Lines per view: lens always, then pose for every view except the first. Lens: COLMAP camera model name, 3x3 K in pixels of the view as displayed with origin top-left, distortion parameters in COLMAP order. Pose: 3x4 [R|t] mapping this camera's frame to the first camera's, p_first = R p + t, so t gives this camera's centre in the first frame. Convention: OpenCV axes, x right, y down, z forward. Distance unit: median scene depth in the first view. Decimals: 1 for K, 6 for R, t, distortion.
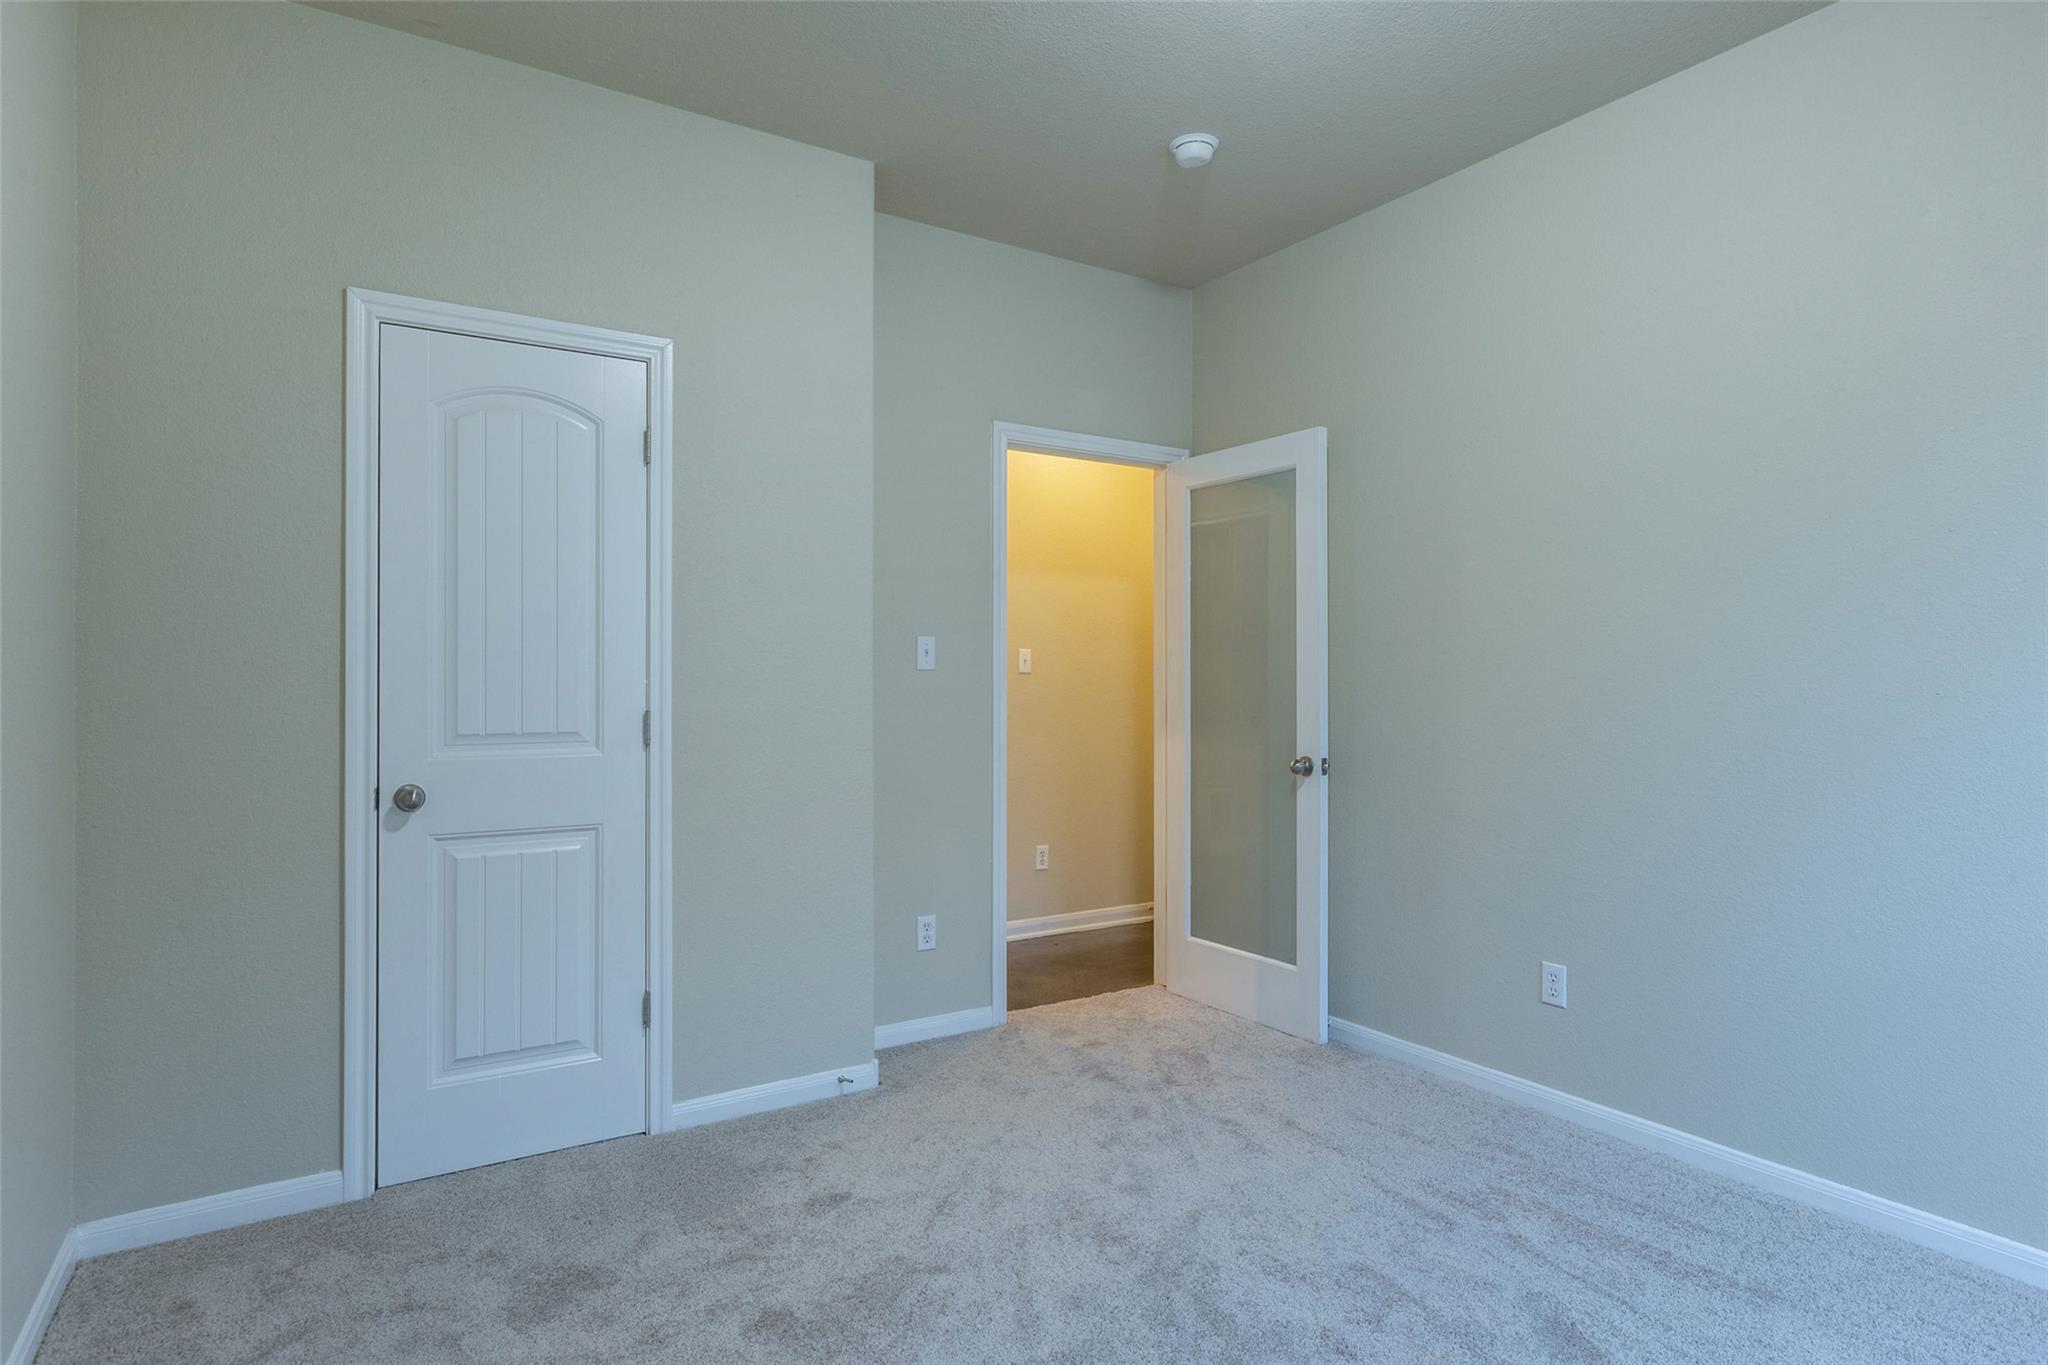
lens RADIAL K [[1085.1, 0, 1010.4], [0, 1085.1, 681.9], [0, 0, 1]] dist [-0.002939, -0.001164]
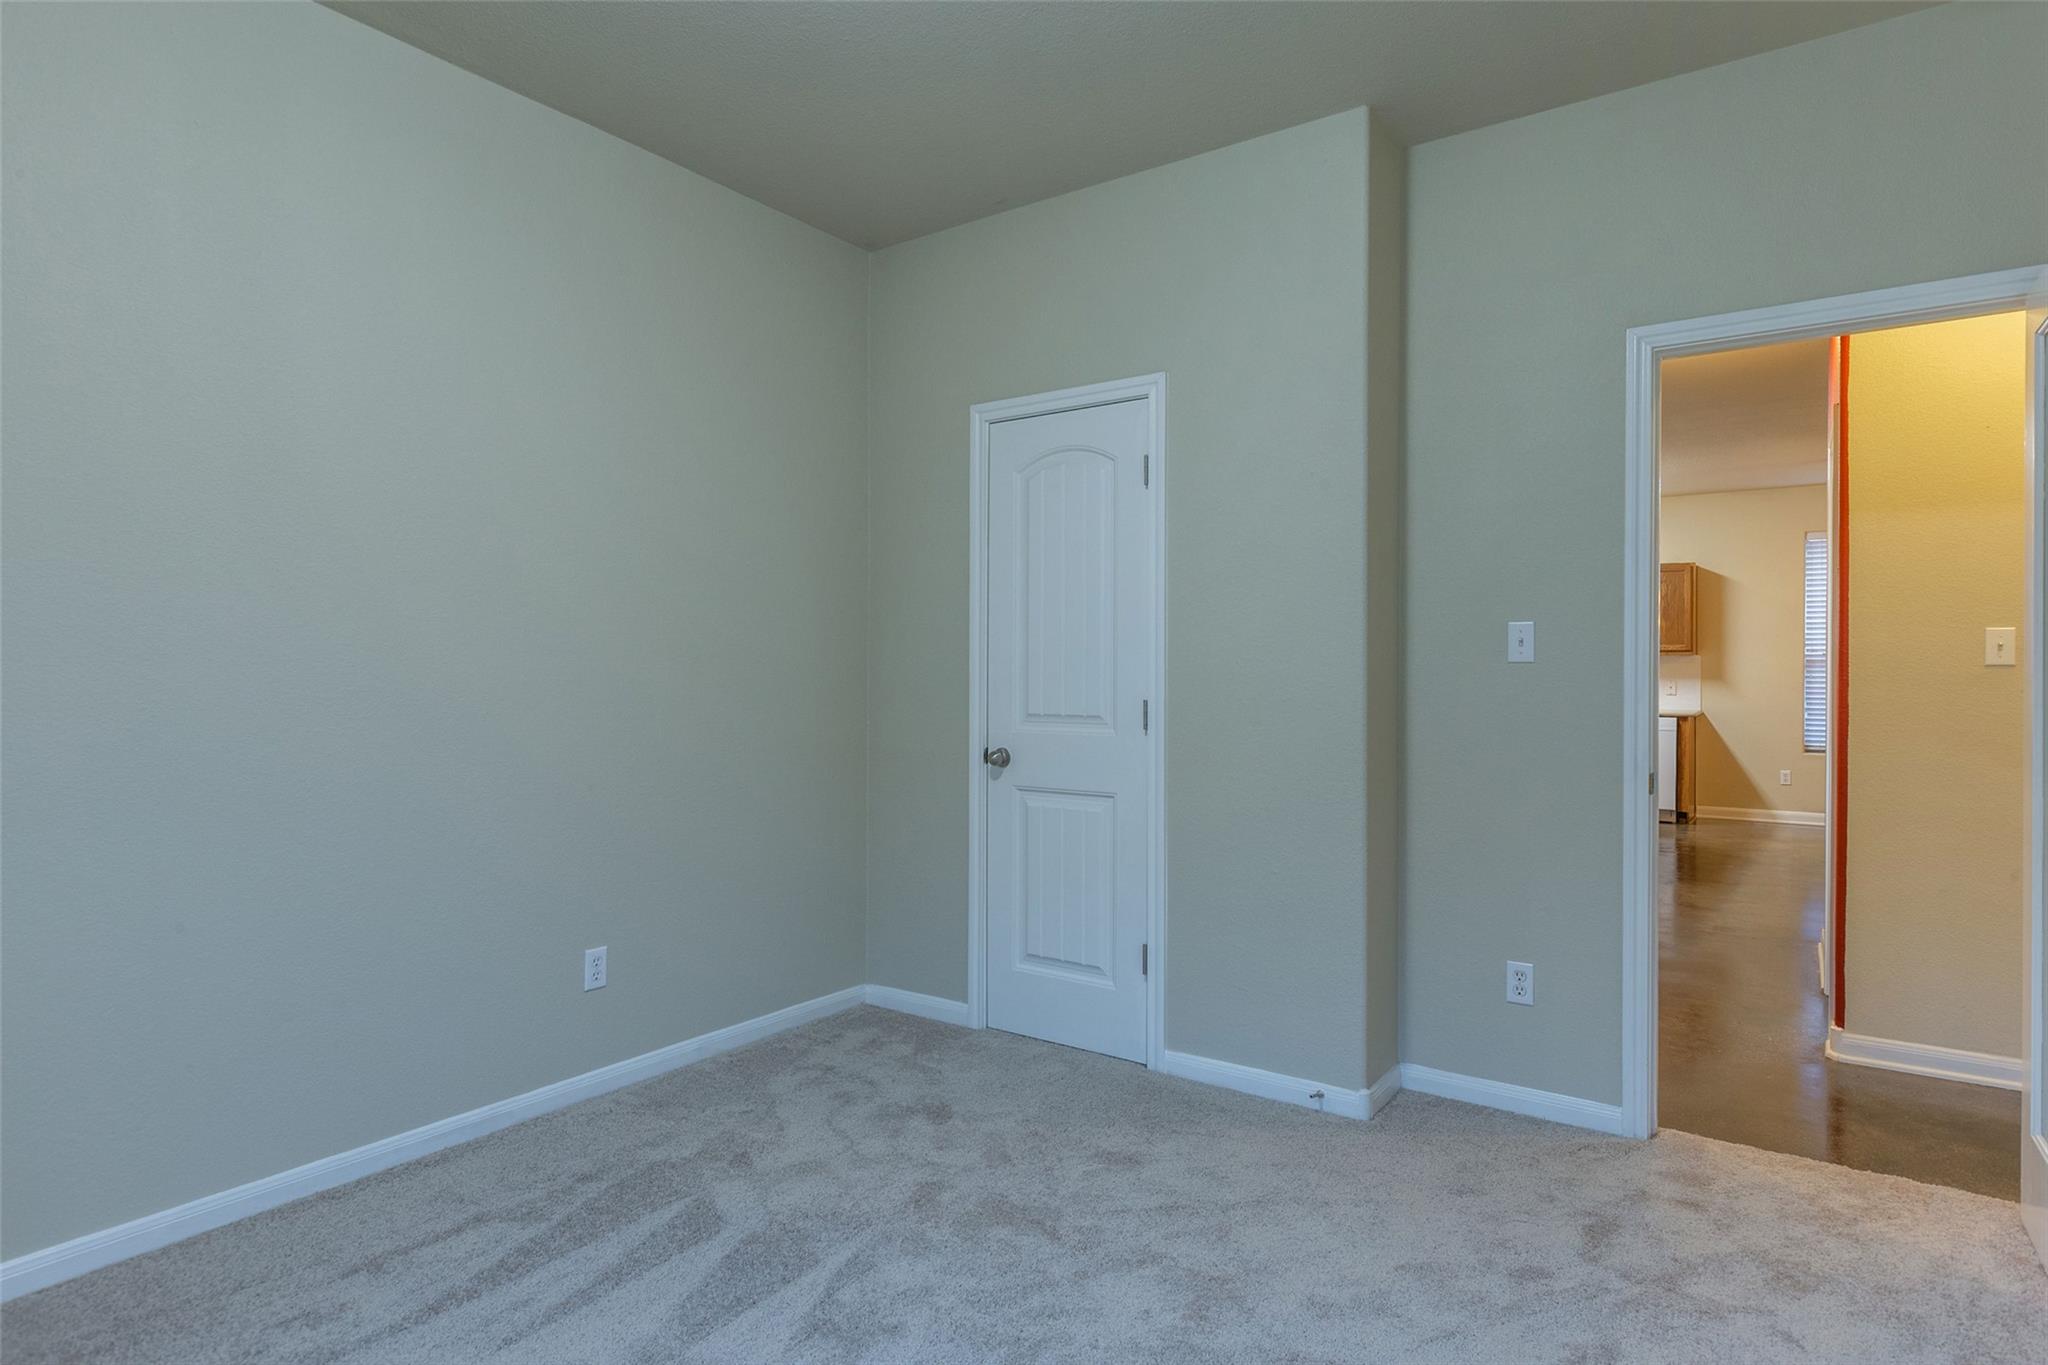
lens RADIAL K [[1100.2, 0, 1061.6], [0, 1100.2, 679.5], [0, 0, 1]] dist [-0.001990, -0.000491]
pose [[0.396467, 0.002985, -0.918044, 0.710924], [-0.004727, 0.999988, 0.001211, 0.003148], [0.918037, 0.003859, 0.396477, 0.455059]]
